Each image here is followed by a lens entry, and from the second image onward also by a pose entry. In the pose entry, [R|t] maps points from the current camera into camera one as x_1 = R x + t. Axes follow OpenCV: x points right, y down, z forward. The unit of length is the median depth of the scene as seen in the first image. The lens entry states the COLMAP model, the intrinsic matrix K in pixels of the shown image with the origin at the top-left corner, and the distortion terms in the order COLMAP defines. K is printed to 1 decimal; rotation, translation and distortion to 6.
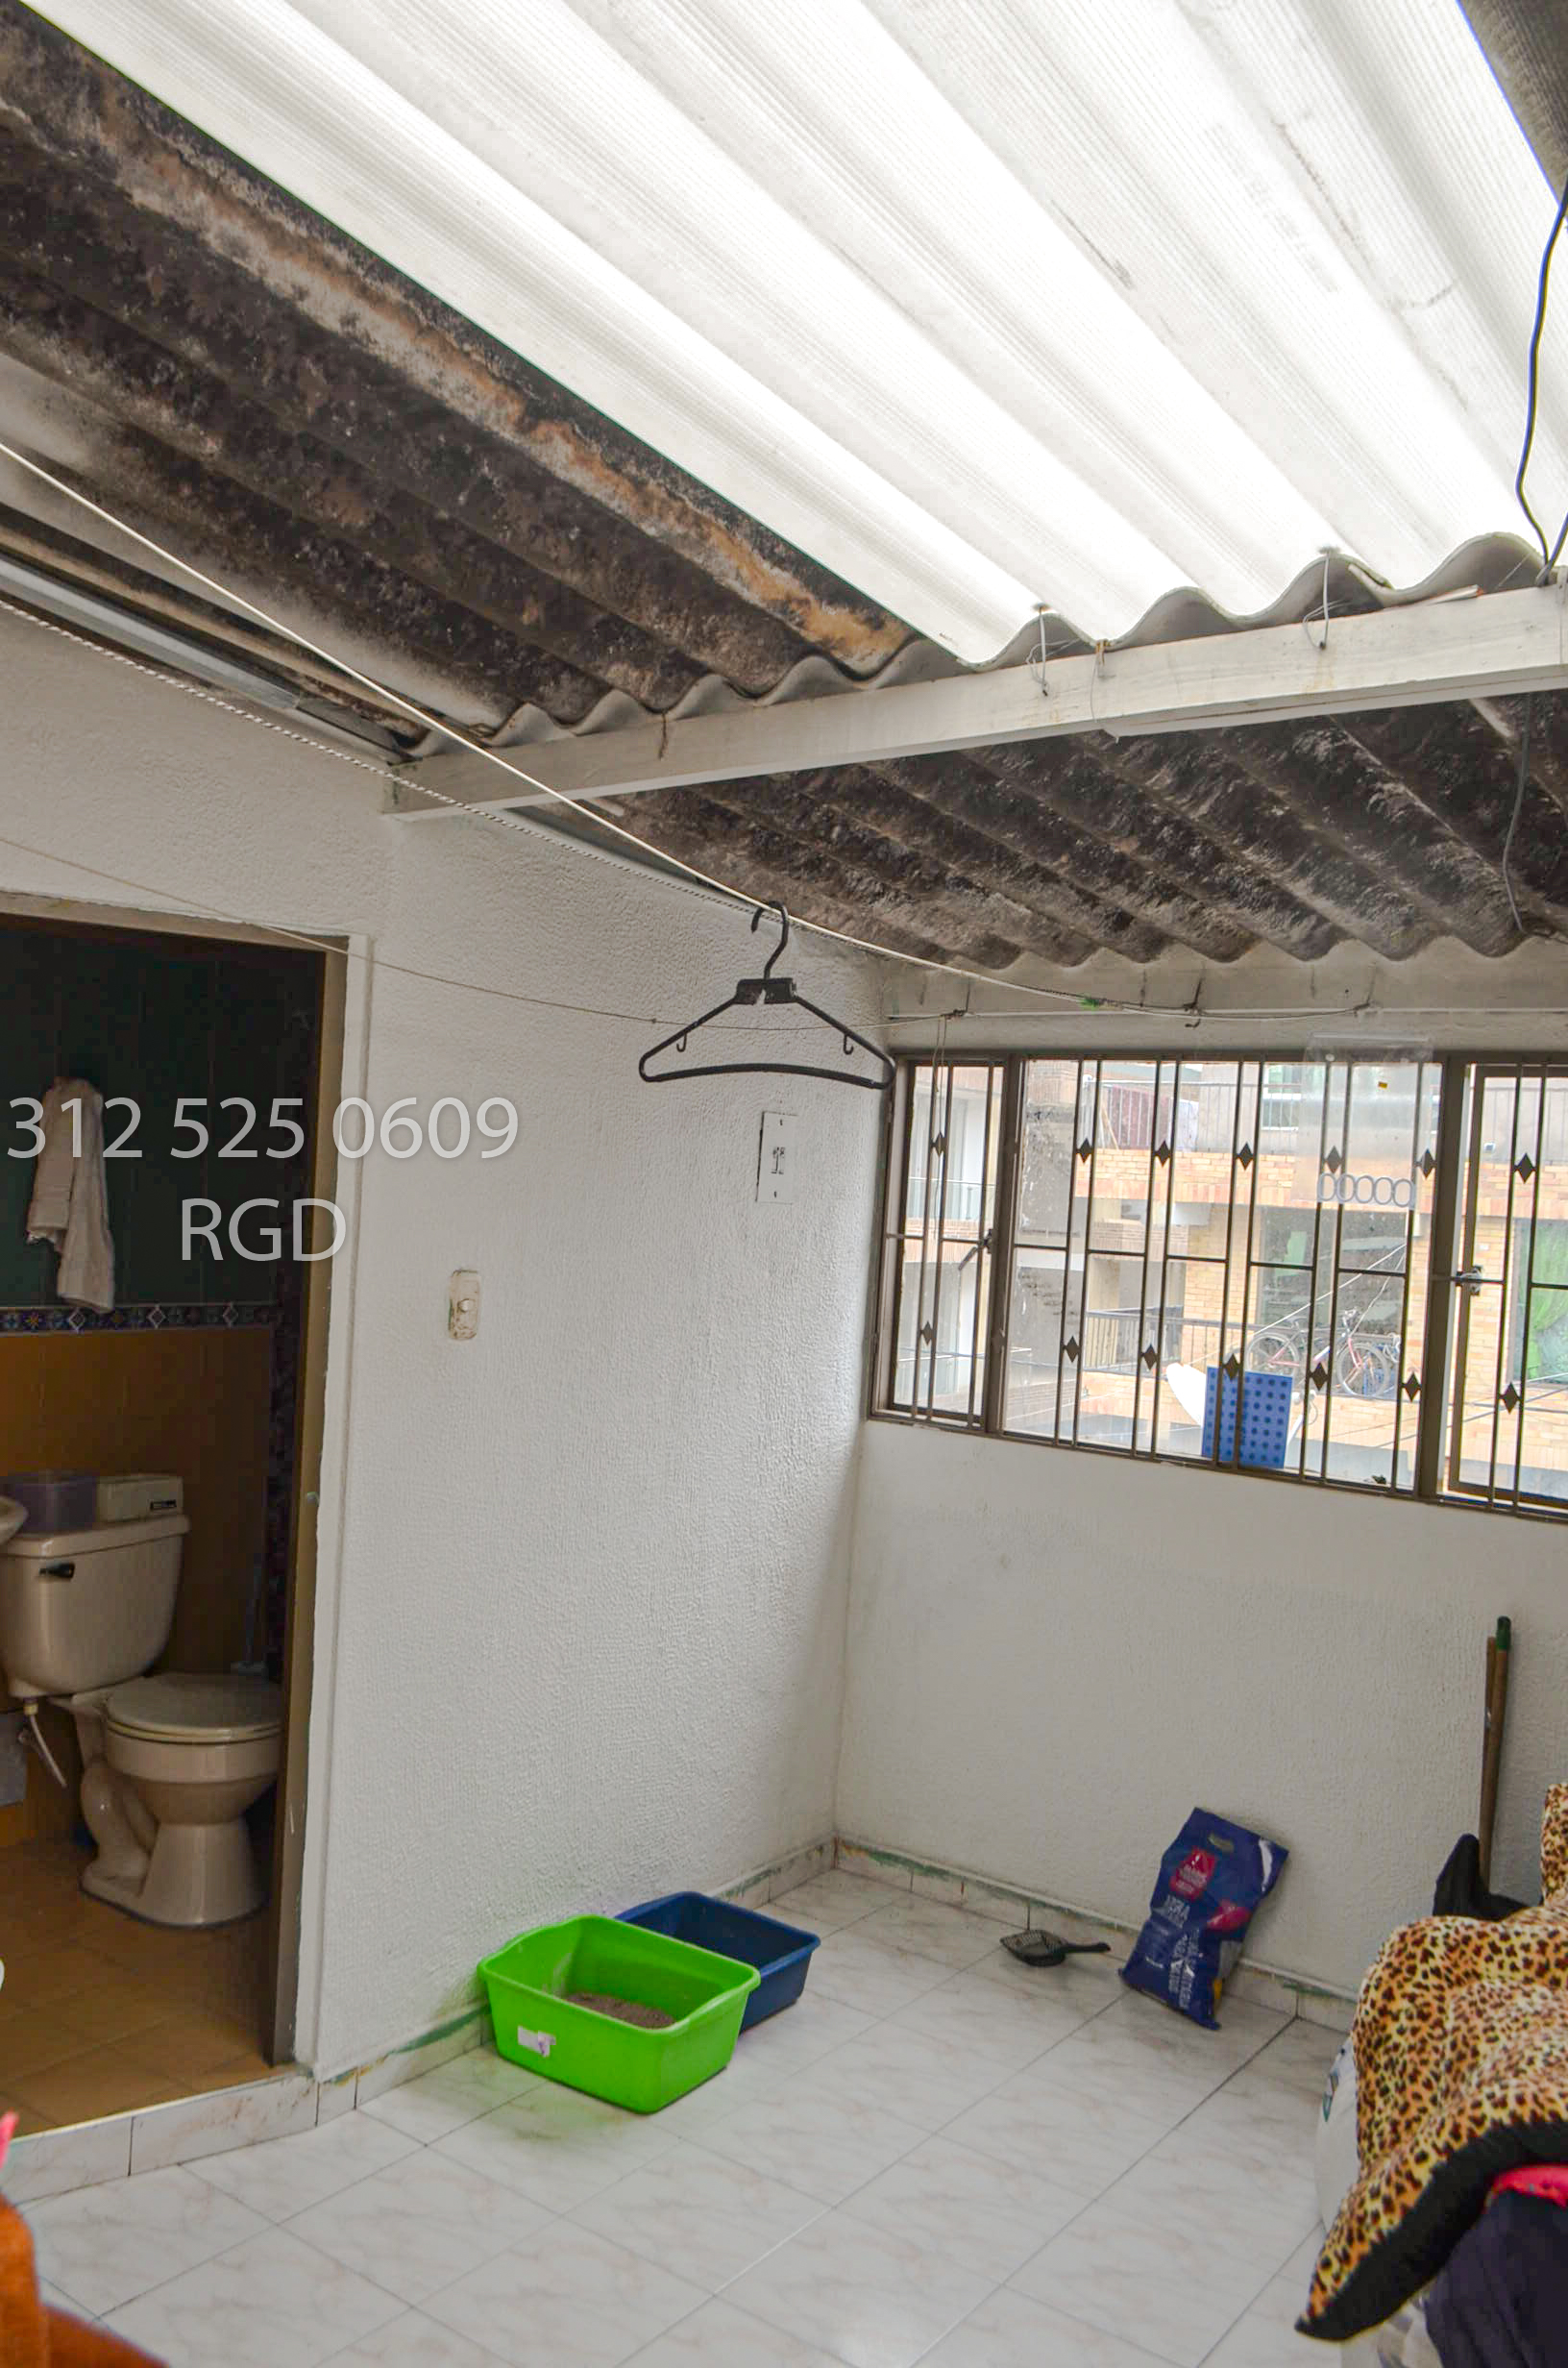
lens RADIAL K [[1796.2, 0, 776.6], [0, 1796.2, 1191.5], [0, 0, 1]] dist [-0.014219, -0.004659]
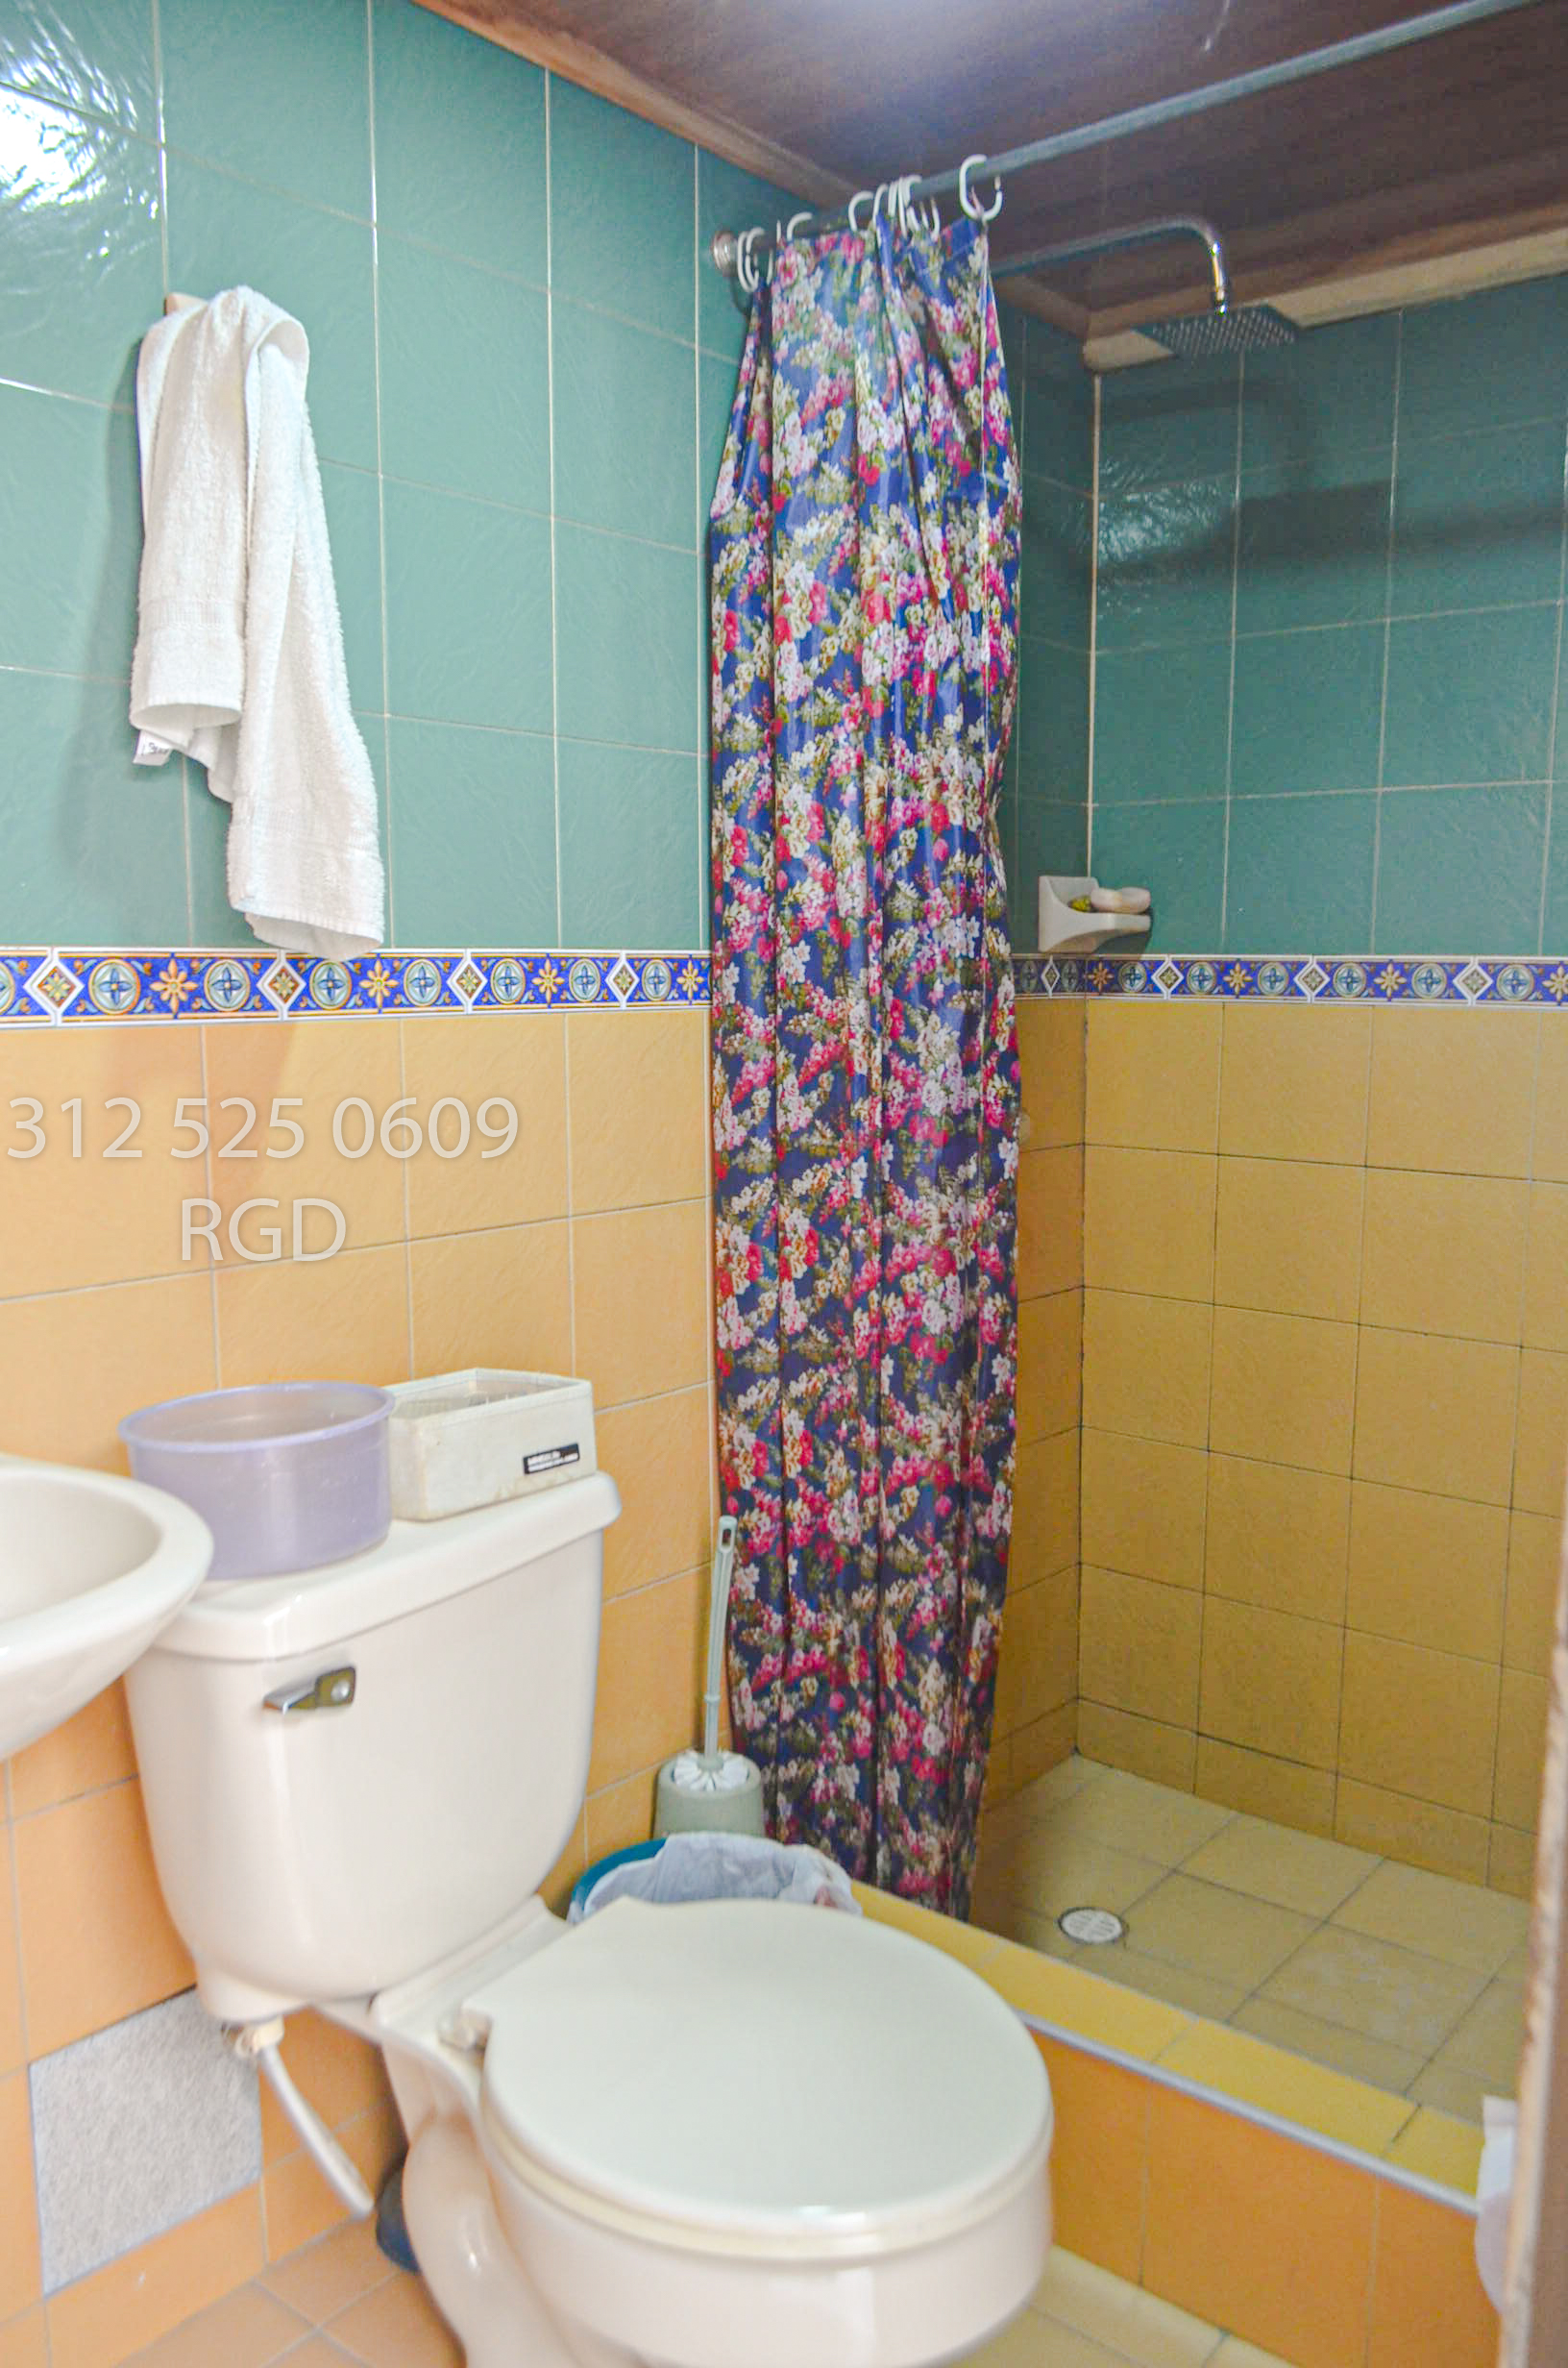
lens RADIAL K [[1796.2, 0, 789.8], [0, 1796.2, 1181.0], [0, 0, 1]] dist [-0.014219, -0.004659]
pose [[0.996848, -0.045400, -0.065060, -0.267010], [0.052835, 0.991660, 0.117552, 0.076231], [0.059181, -0.120619, 0.990933, 0.638607]]
